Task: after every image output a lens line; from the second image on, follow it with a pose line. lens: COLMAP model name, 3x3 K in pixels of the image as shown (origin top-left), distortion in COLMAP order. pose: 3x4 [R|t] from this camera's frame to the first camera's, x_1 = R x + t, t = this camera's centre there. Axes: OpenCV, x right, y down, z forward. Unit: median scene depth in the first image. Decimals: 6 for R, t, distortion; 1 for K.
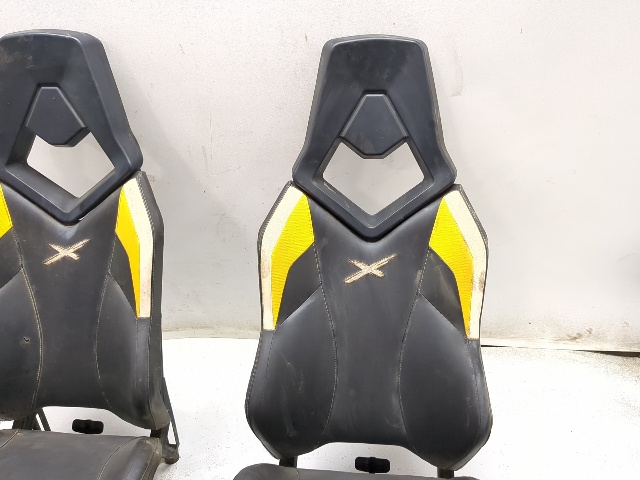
lens RADIAL K [[585.7, 0, 317.0], [0, 585.7, 235.3], [0, 0, 1]] dist [0.019484, 0.000000]
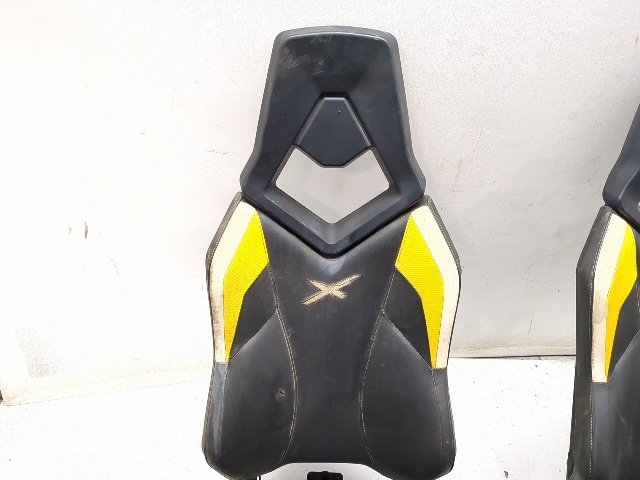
lens RADIAL K [[585.7, 0, 318.9], [0, 585.7, 234.8], [0, 0, 1]] dist [0.019484, 0.000000]
pose [[0.995973, -0.014808, 0.088423, -0.550856], [0.009936, 0.998421, 0.055280, -0.104547], [-0.089102, -0.054179, 0.994548, 0.172509]]
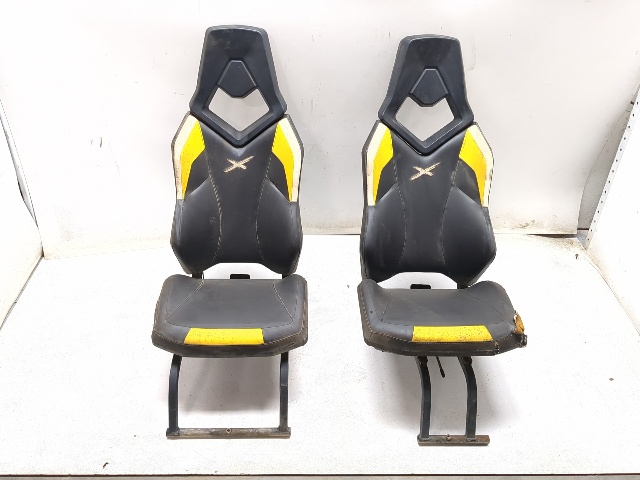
lens RADIAL K [[585.7, 0, 319.0], [0, 585.7, 239.2], [0, 0, 1]] dist [0.019484, 0.000000]
pose [[0.989478, -0.021843, 0.143027, -0.470692], [0.012572, 0.997780, 0.065406, 0.140252], [-0.144138, -0.062919, 0.987555, -0.678955]]
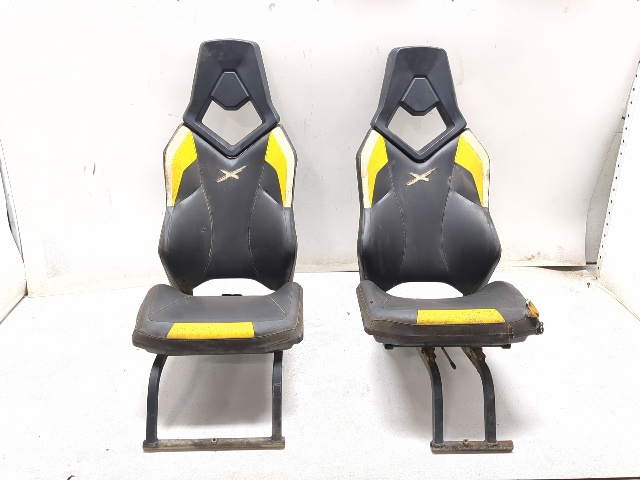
lens RADIAL K [[585.7, 0, 321.5], [0, 585.7, 241.3], [0, 0, 1]] dist [0.019484, 0.000000]
pose [[0.989713, -0.013432, 0.142434, -0.438895], [0.037537, 0.985084, -0.167931, 0.514368], [-0.138053, 0.171550, 0.975455, -0.586099]]
